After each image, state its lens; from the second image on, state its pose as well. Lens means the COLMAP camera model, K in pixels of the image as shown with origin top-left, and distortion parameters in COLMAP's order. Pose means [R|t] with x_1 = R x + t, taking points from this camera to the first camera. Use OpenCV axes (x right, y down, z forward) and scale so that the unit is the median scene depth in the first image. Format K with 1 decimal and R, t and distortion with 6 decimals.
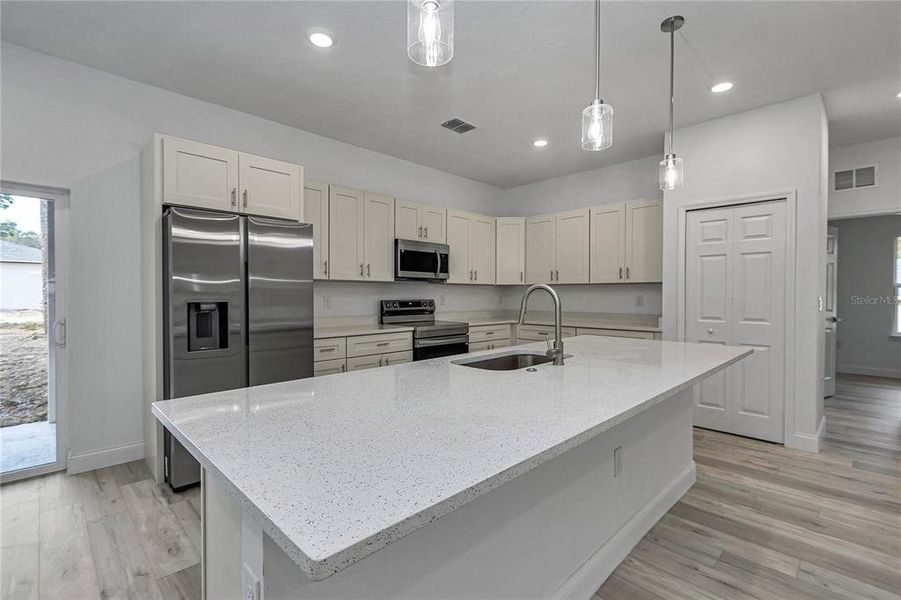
lens RADIAL K [[409.5, 0, 450.5], [0, 409.5, 300.0], [0, 0, 1]] dist [0.000960, -0.000019]
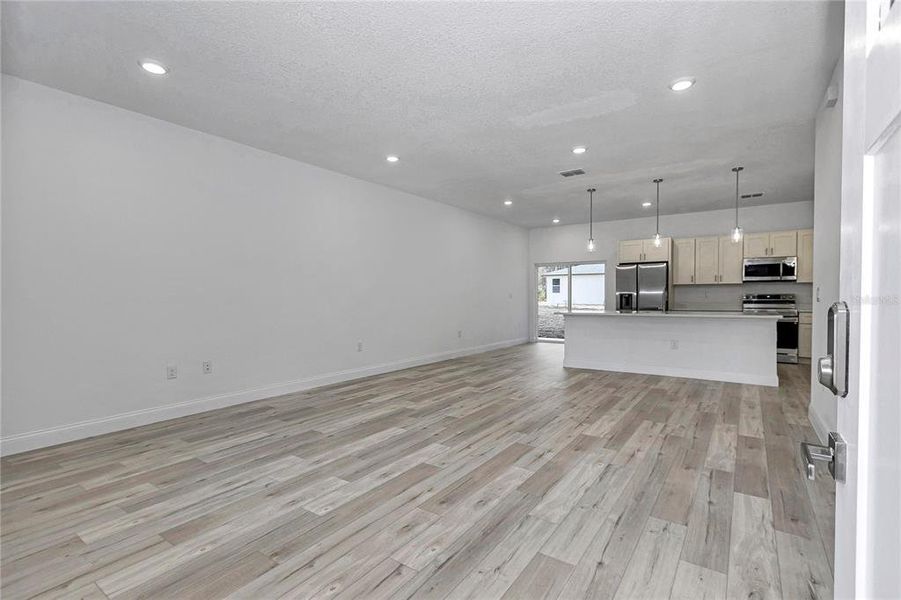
lens RADIAL K [[409.5, 0, 450.5], [0, 409.5, 300.0], [0, 0, 1]] dist [0.000960, -0.000019]
pose [[0.164117, 0.010673, -0.986383, 1.291912], [-0.010135, 0.999907, 0.009133, 0.021209], [0.986389, 0.008498, 0.164210, -0.480076]]
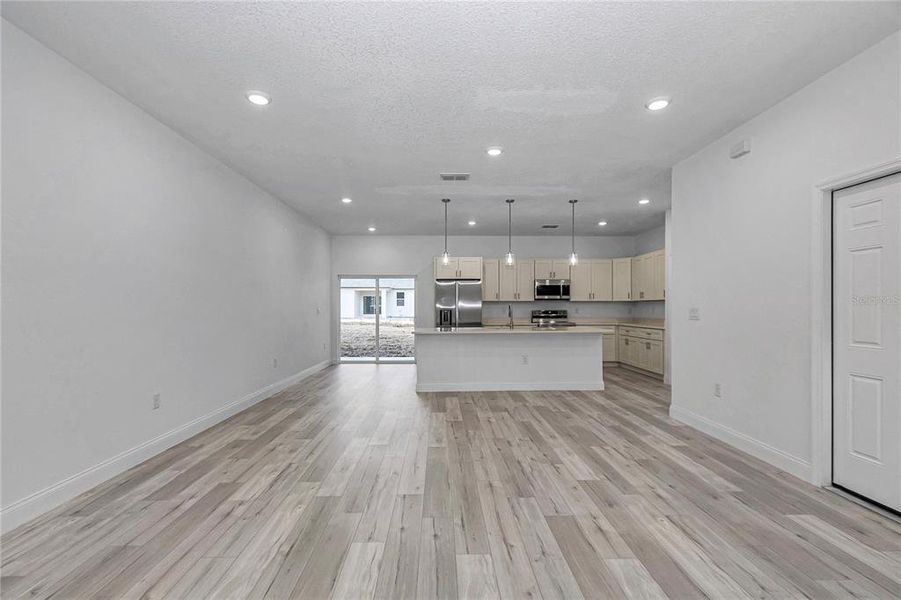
lens RADIAL K [[408.1, 0, 429.1], [0, 408.1, 302.0], [0, 0, 1]] dist [0.003474, 0.000034]
pose [[0.711206, -0.009818, -0.702915, 0.853294], [-0.009131, 0.999689, -0.023201, 0.011323], [0.702924, 0.022919, 0.710895, -0.750068]]
